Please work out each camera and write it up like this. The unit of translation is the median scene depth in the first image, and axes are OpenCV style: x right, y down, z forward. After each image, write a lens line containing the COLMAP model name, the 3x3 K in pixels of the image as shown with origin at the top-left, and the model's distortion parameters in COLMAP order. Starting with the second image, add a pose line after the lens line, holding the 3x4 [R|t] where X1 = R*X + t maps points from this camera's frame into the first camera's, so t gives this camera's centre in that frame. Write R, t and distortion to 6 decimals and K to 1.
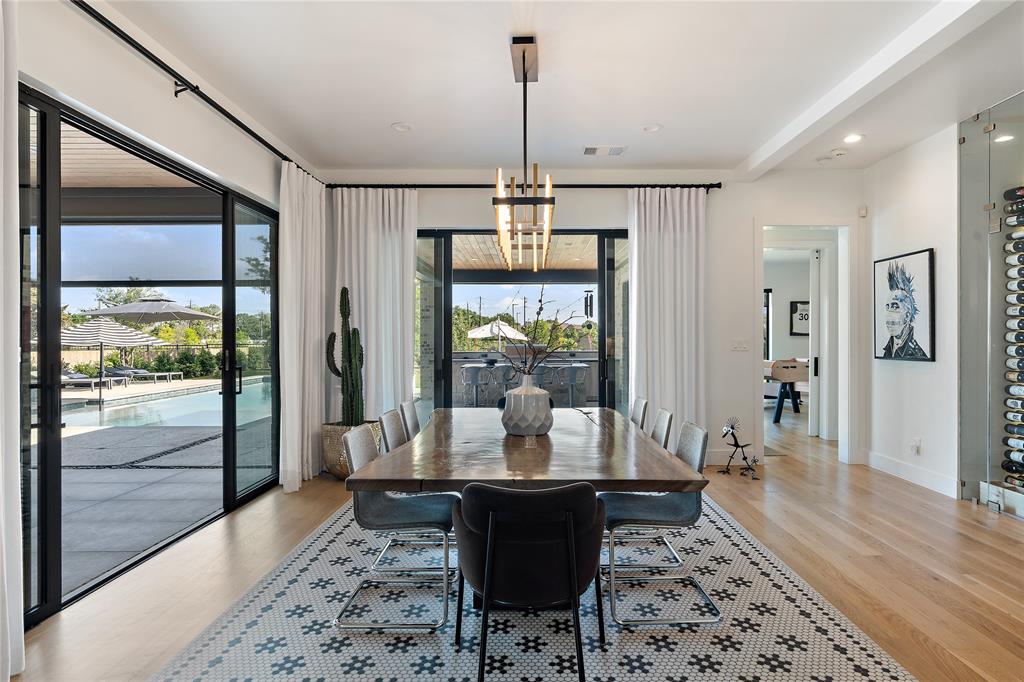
lens RADIAL K [[544.8, 0, 539.8], [0, 544.8, 343.0], [0, 0, 1]] dist [-0.005393, 0.000314]
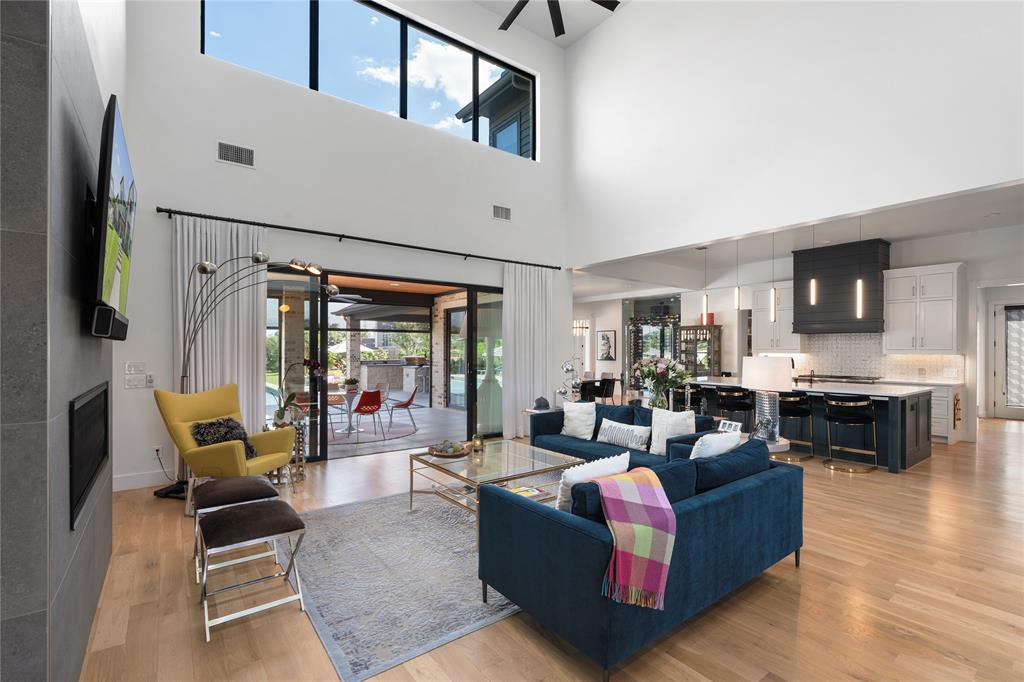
lens RADIAL K [[464.8, 0, 510.6], [0, 464.8, 345.9], [0, 0, 1]] dist [-0.006790, 0.003948]
pose [[0.808510, 0.010418, 0.588390, -1.583276], [-0.002145, 0.999889, -0.014757, -0.016648], [-0.588479, 0.010669, 0.808442, -1.057536]]
